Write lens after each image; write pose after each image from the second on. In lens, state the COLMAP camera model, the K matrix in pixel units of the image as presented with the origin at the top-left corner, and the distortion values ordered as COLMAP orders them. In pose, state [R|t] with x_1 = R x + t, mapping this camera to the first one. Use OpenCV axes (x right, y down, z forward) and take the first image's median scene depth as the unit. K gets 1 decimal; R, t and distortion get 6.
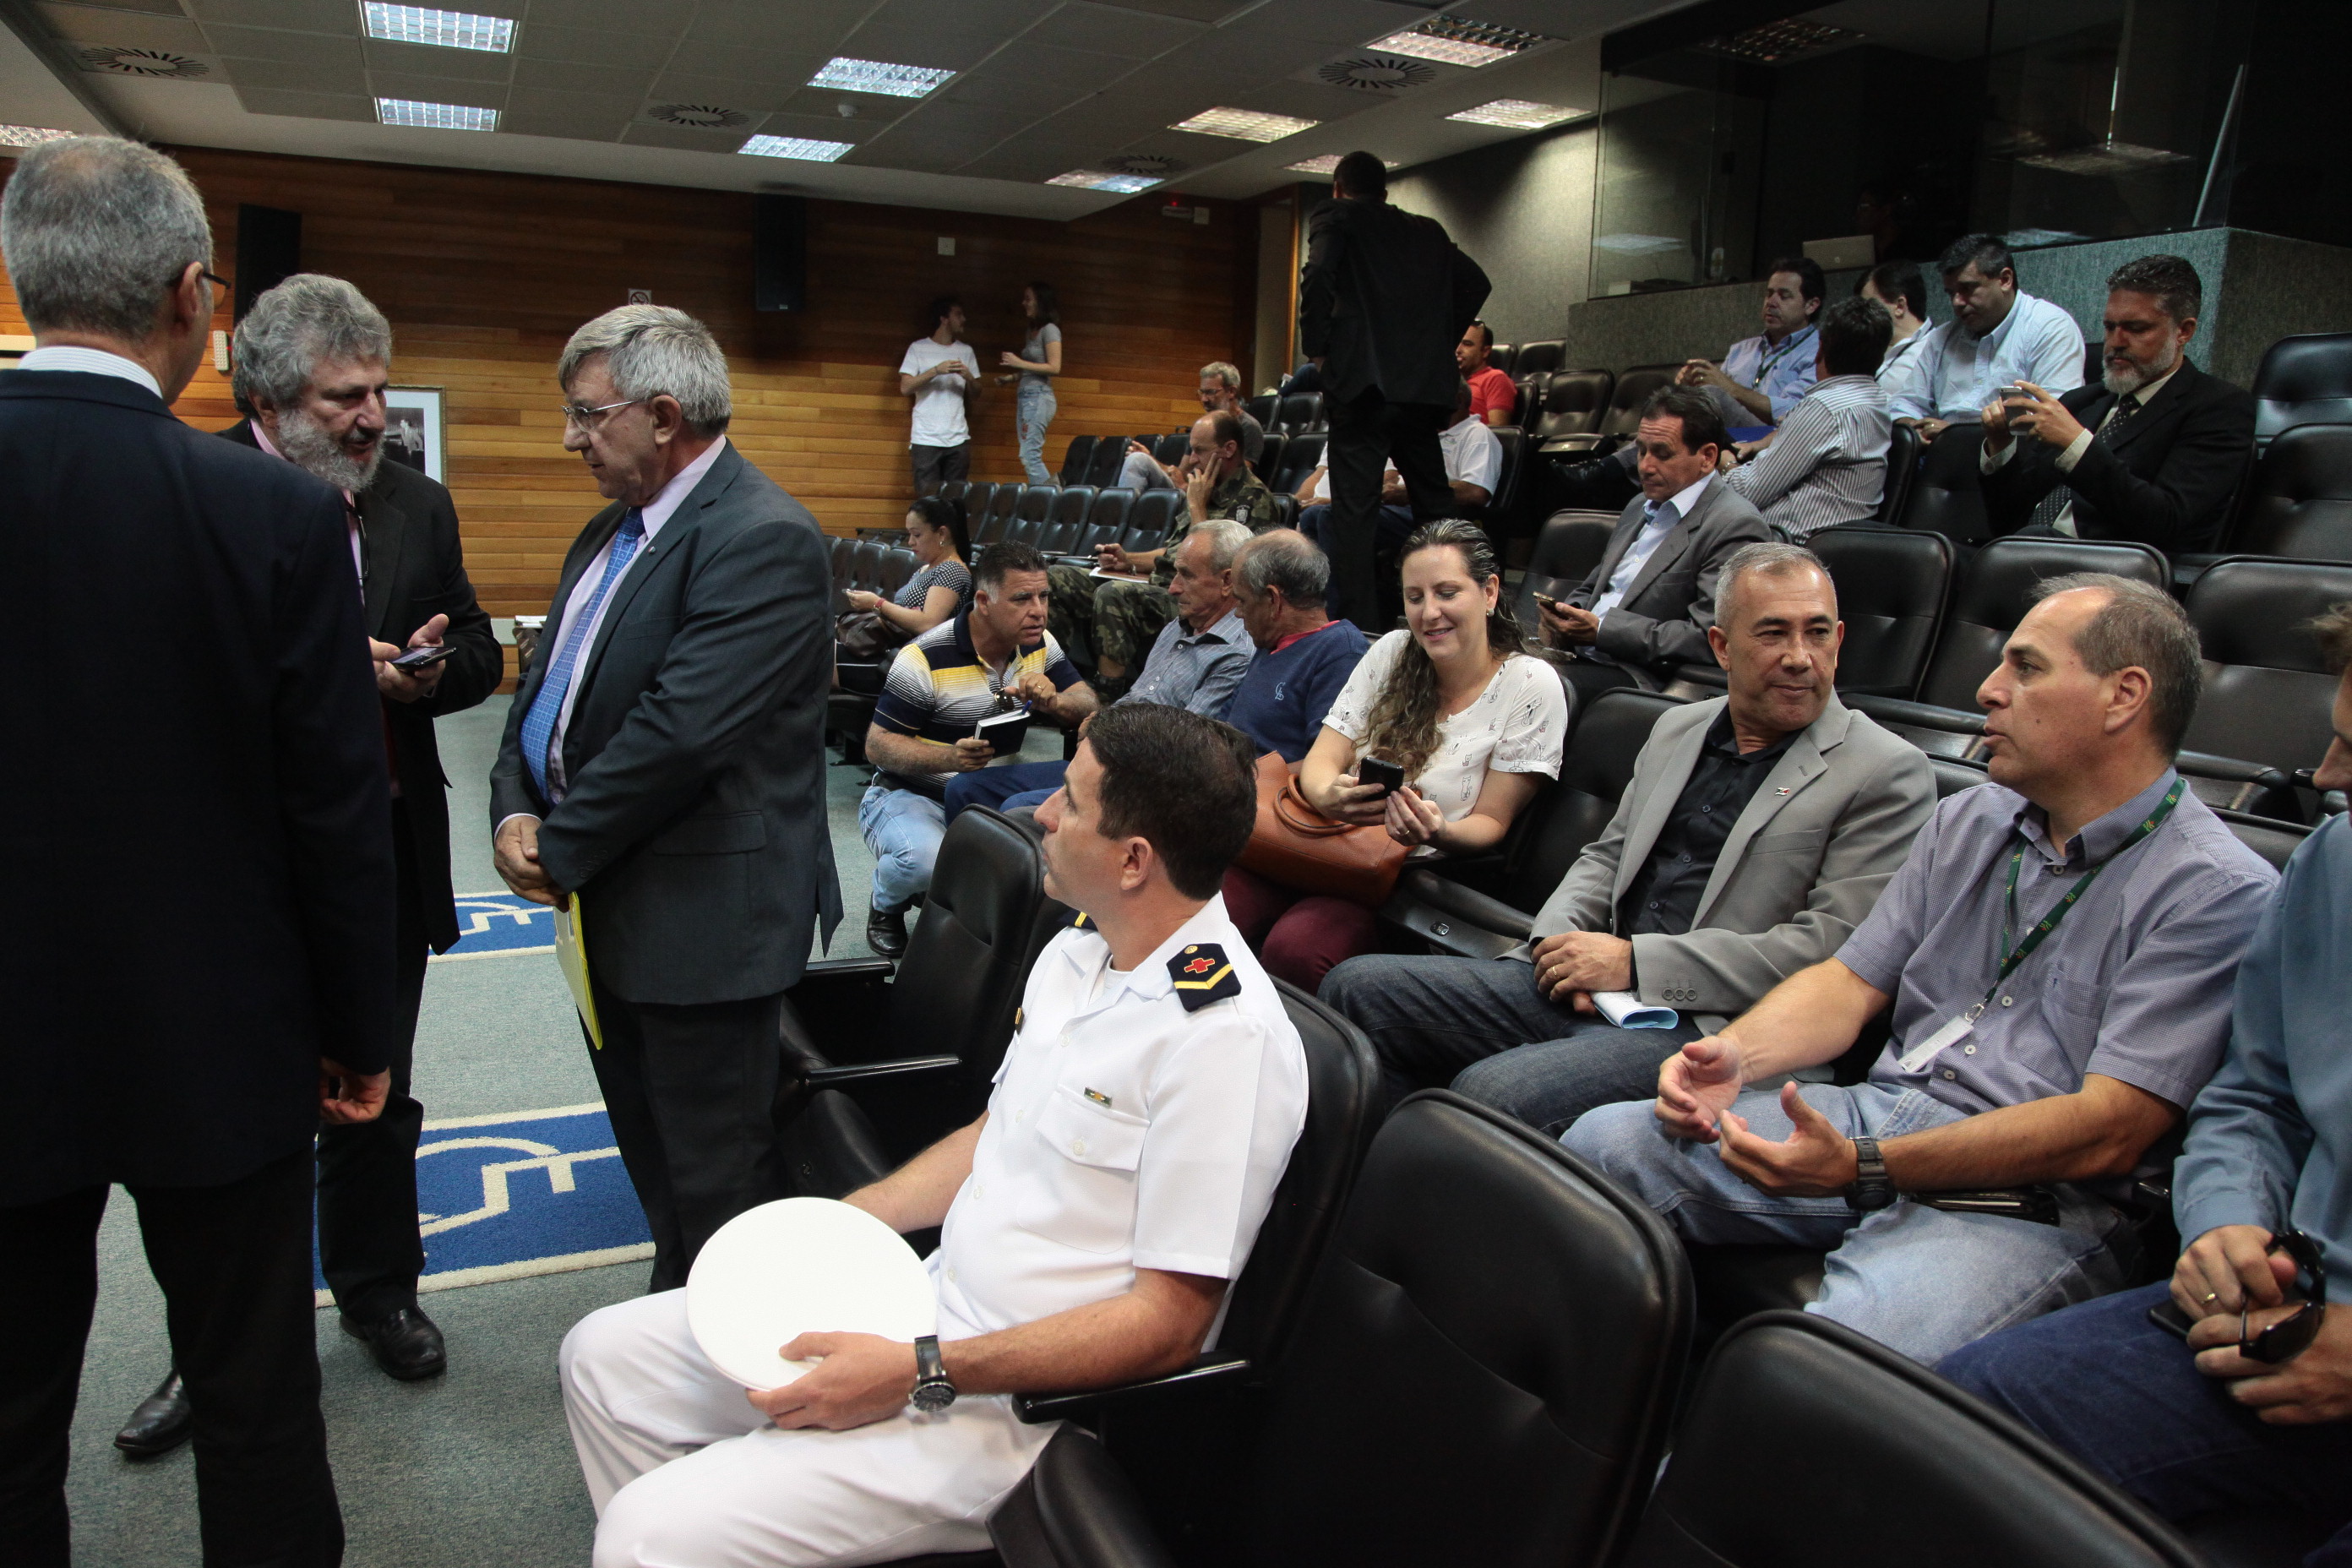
lens RADIAL K [[1667.9, 0, 1147.0], [0, 1667.9, 784.6], [0, 0, 1]] dist [-0.111635, 0.077041]
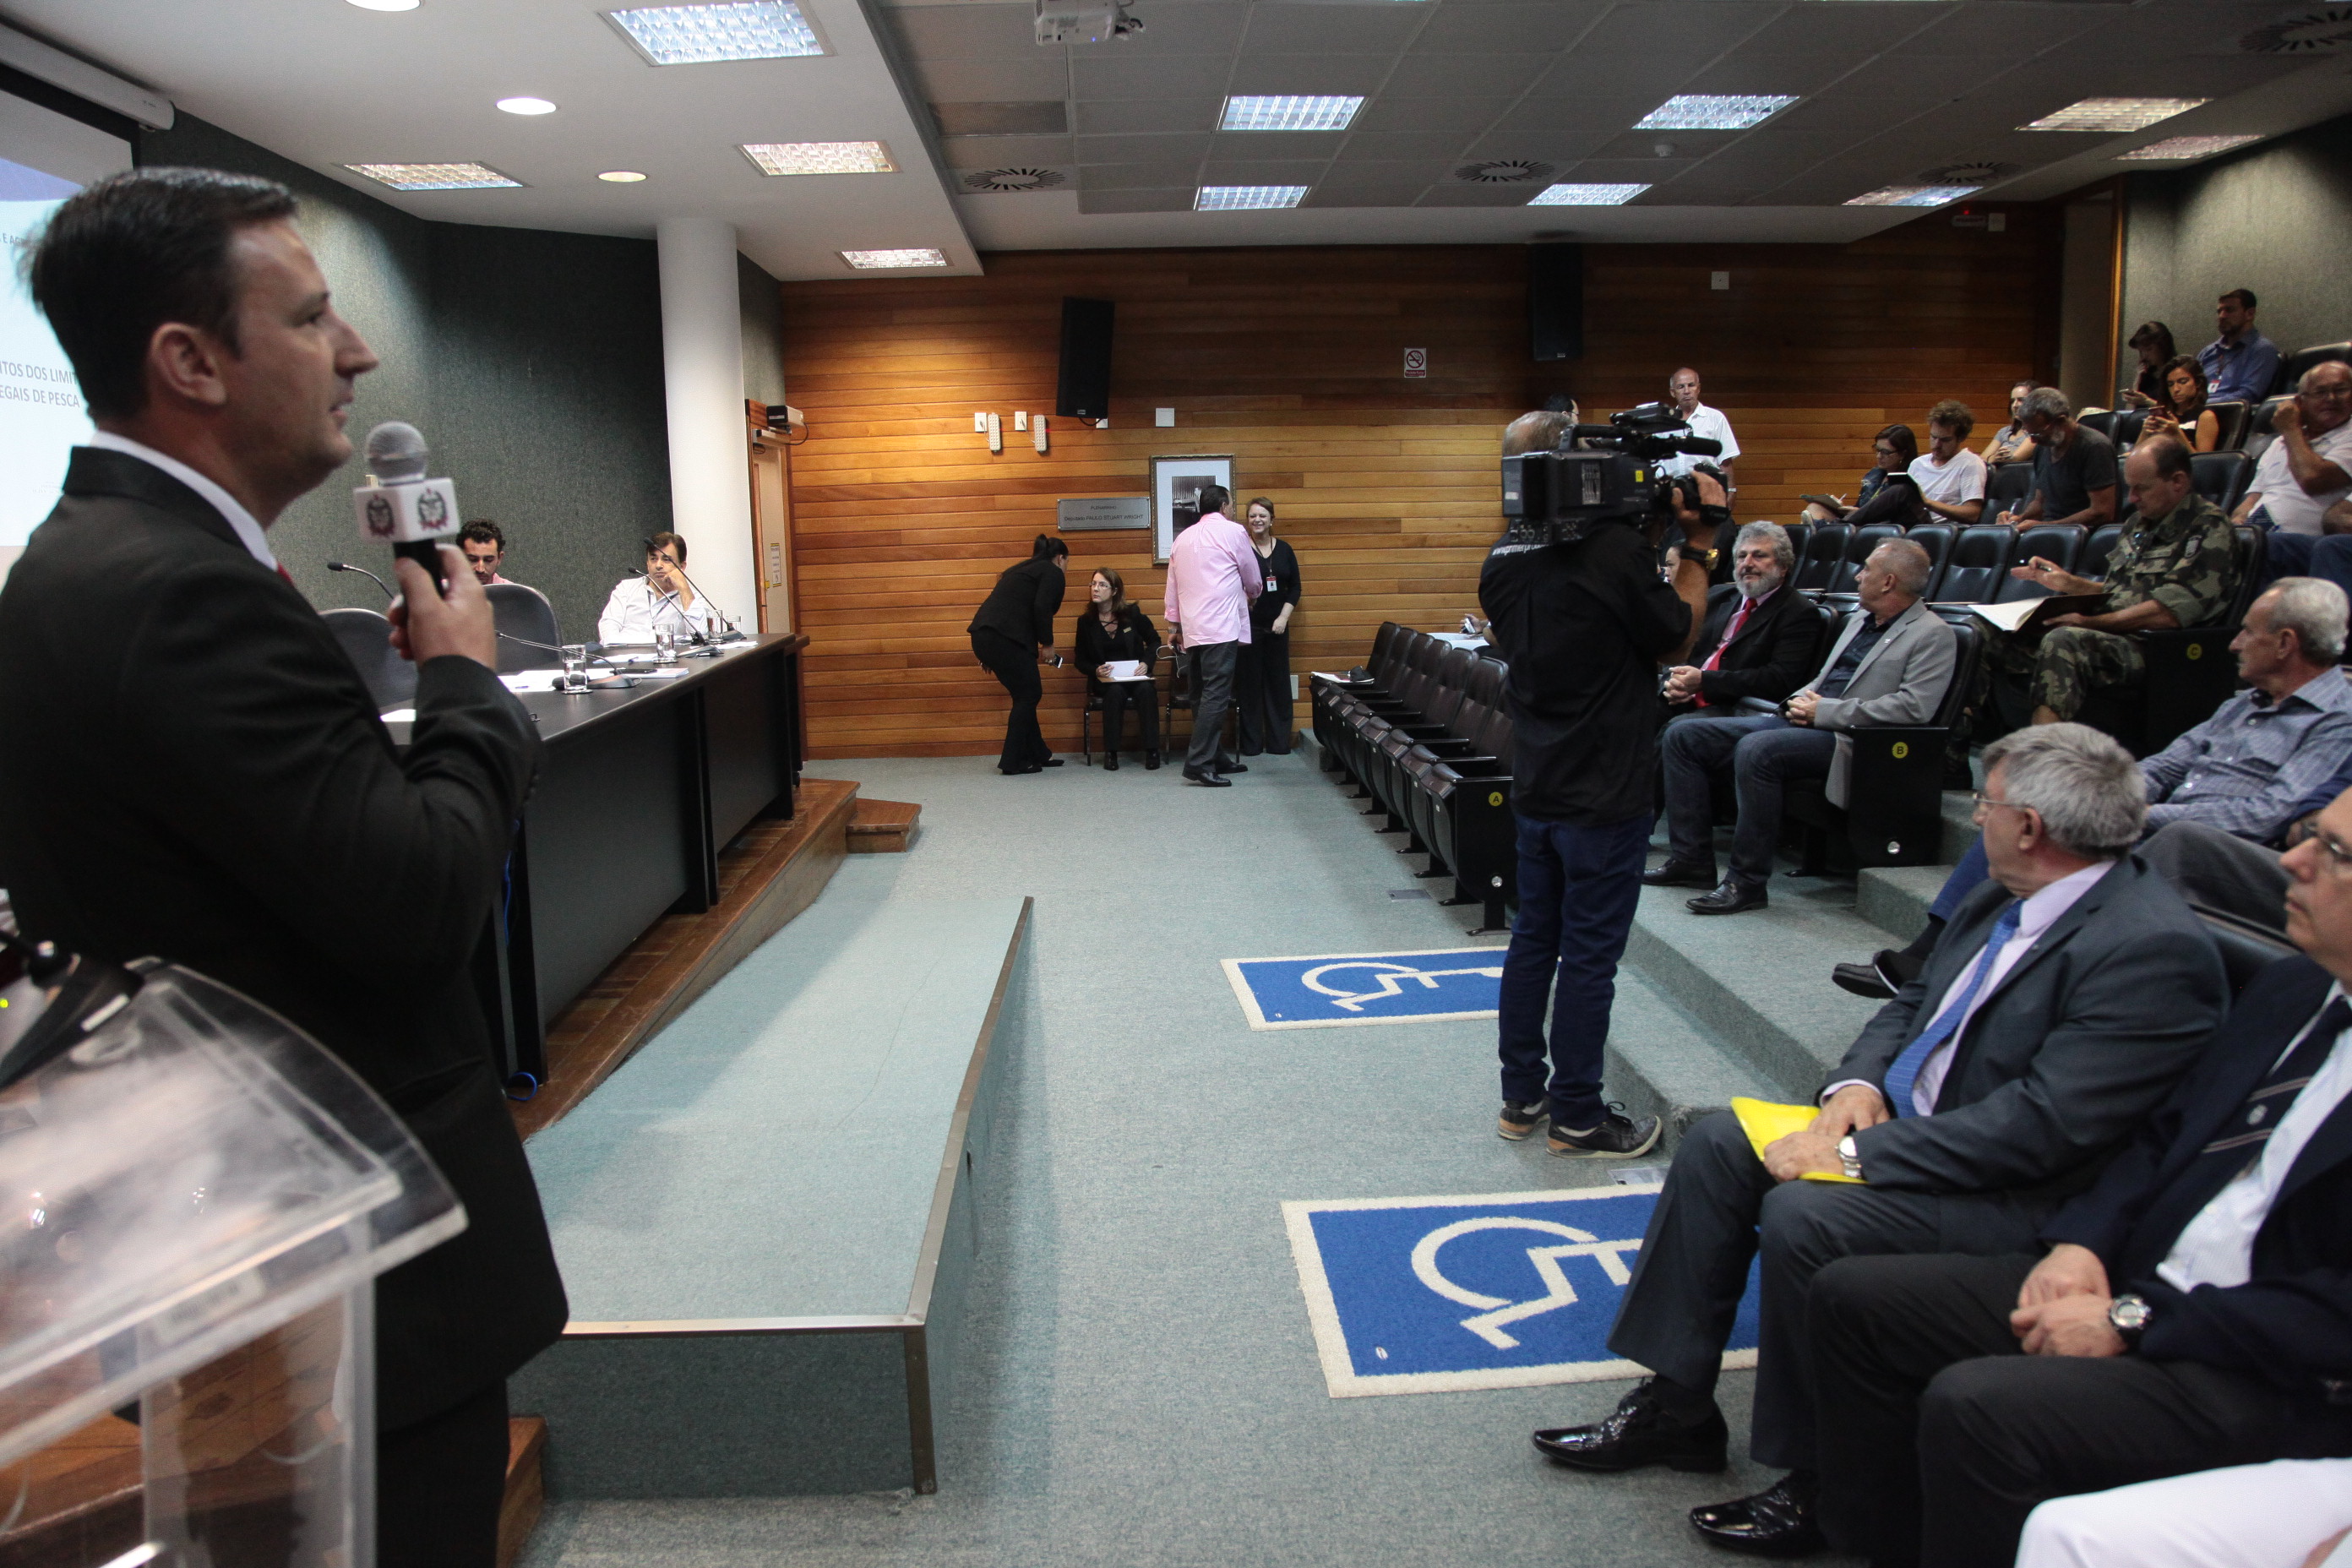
lens RADIAL K [[1667.9, 0, 1147.0], [0, 1667.9, 784.6], [0, 0, 1]] dist [-0.111635, 0.077041]
pose [[0.929210, 0.001322, -0.369549, -0.103831], [-0.010540, 0.999682, -0.022926, -0.008512], [0.369401, 0.025198, 0.928929, -0.004937]]
